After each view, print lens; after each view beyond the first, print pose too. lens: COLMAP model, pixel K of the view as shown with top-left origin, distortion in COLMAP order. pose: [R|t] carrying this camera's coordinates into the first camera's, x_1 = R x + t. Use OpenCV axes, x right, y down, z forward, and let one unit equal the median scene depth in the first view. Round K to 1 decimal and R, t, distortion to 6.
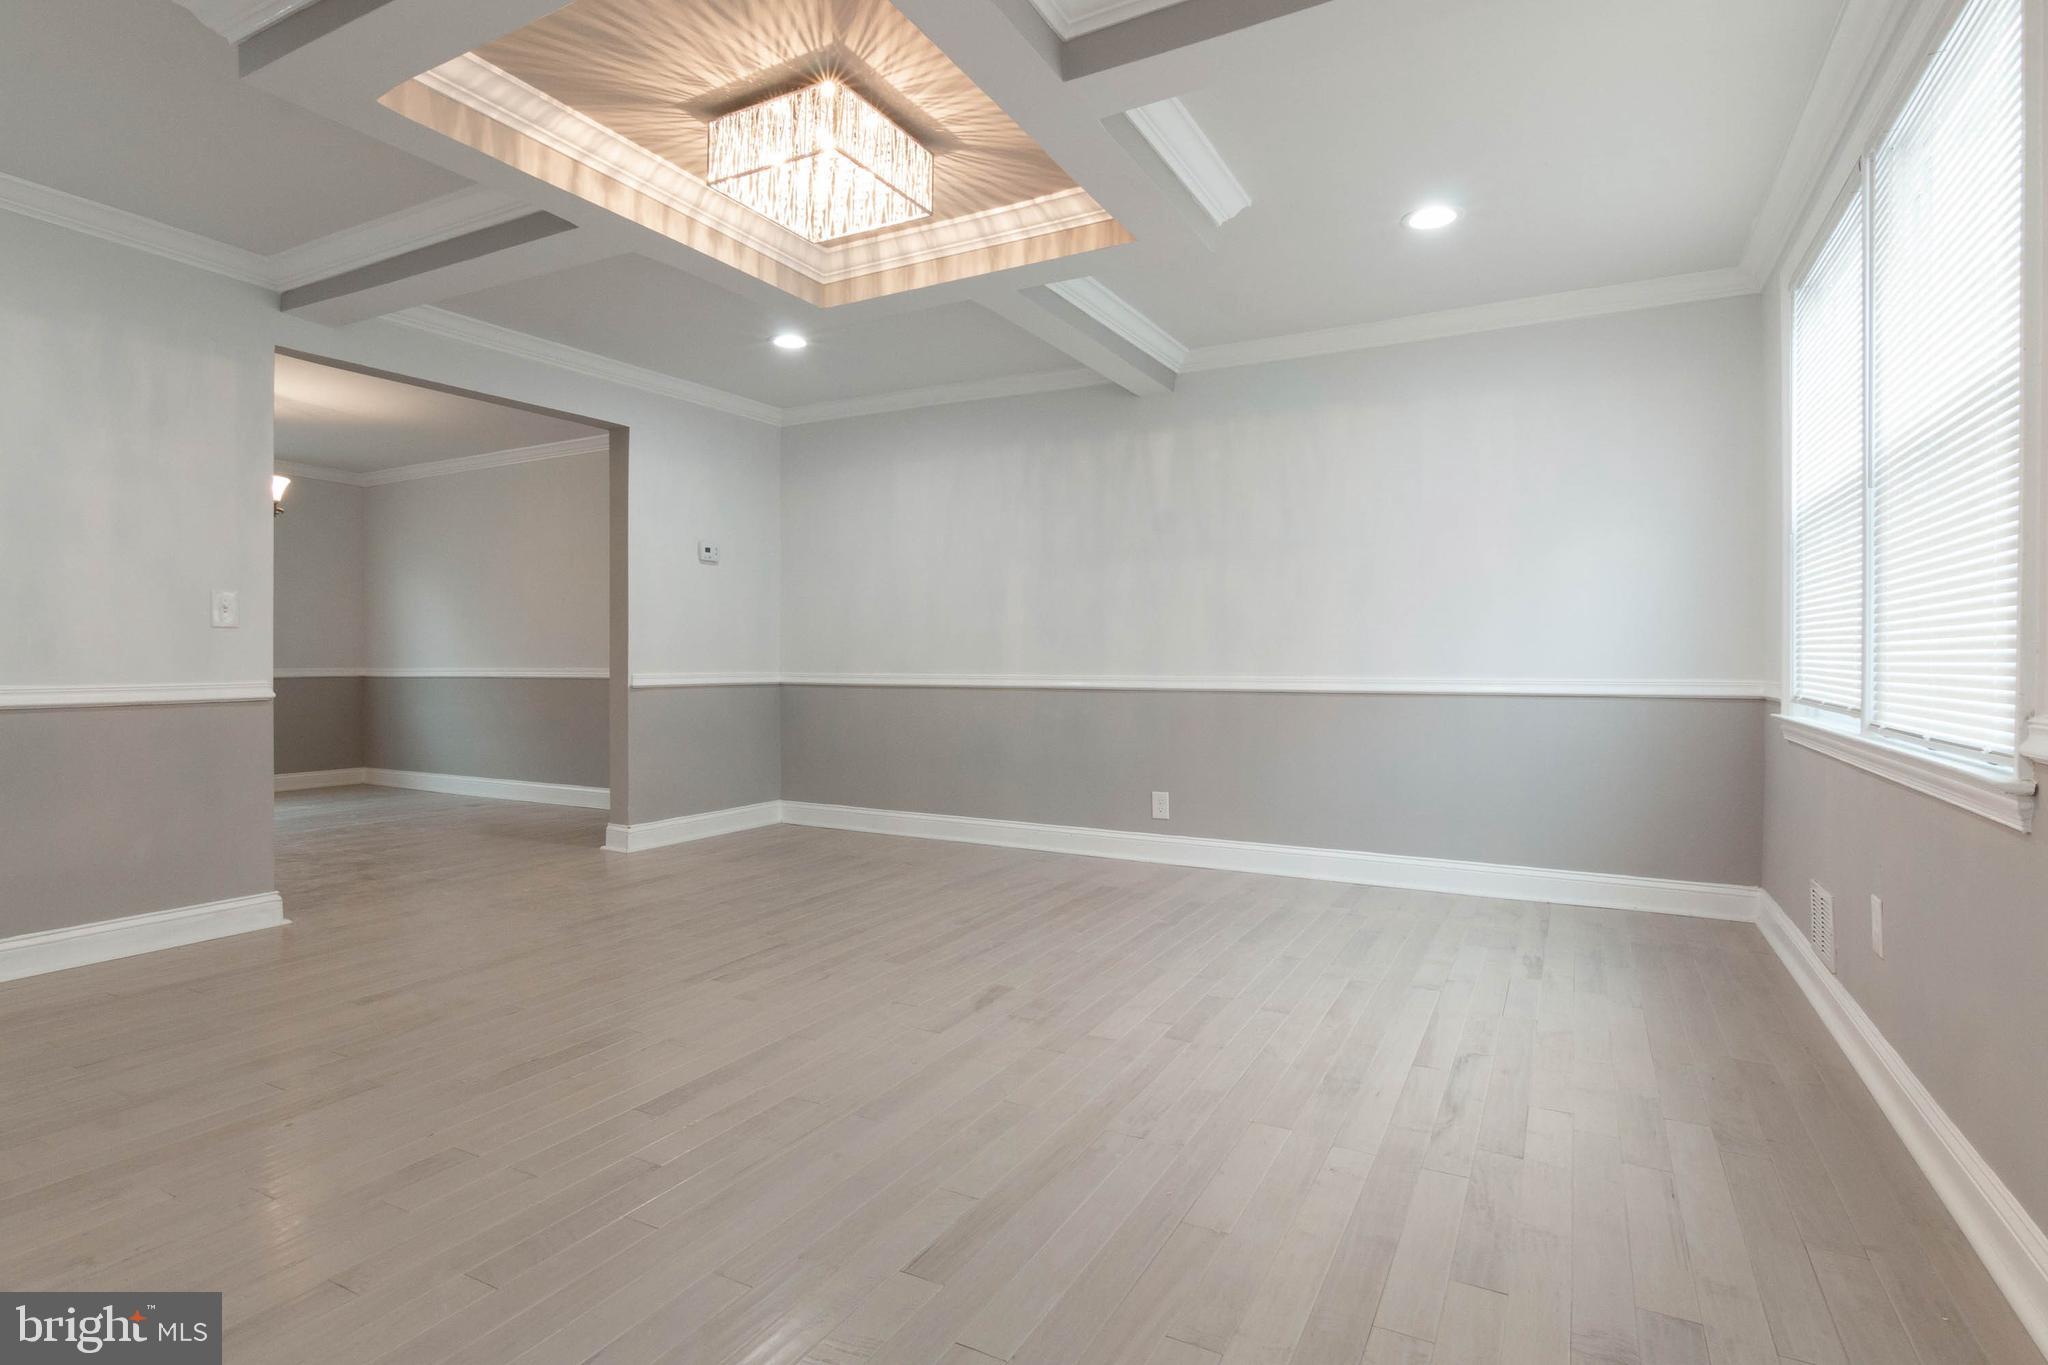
lens RADIAL K [[1024.8, 0, 1017.0], [0, 1024.8, 669.7], [0, 0, 1]] dist [-0.003477, 0.000756]
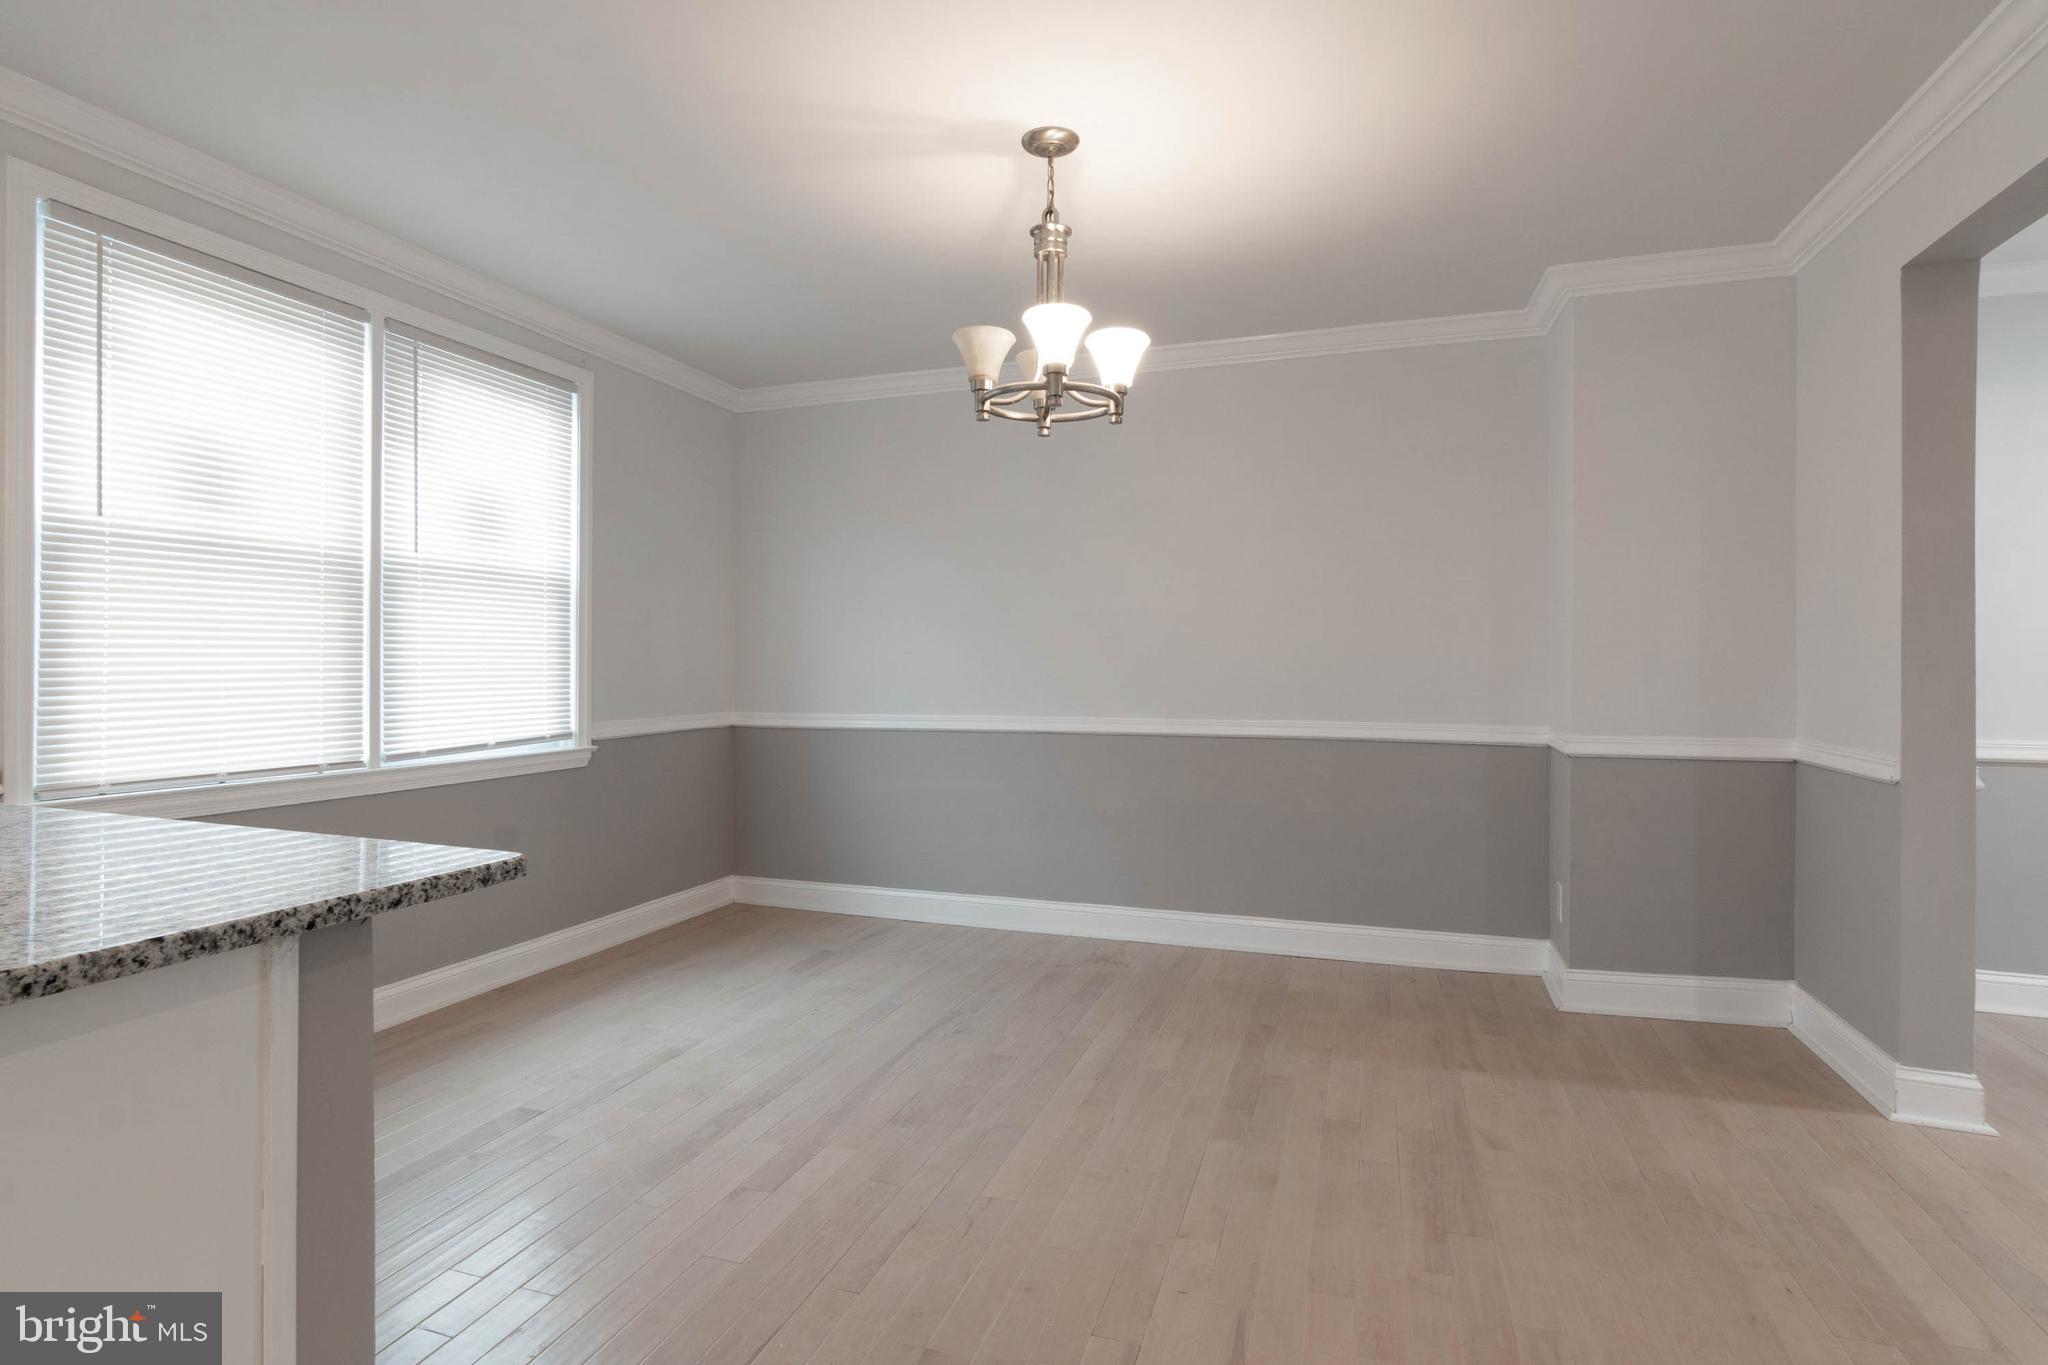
lens RADIAL K [[1024.8, 0, 1017.0], [0, 1024.8, 669.7], [0, 0, 1]] dist [-0.003477, 0.000756]
pose [[0.986735, -0.000429, 0.162339, -1.317625], [0.000683, 0.999999, -0.001510, -0.058238], [-0.162338, 0.001601, 0.986734, 0.861089]]
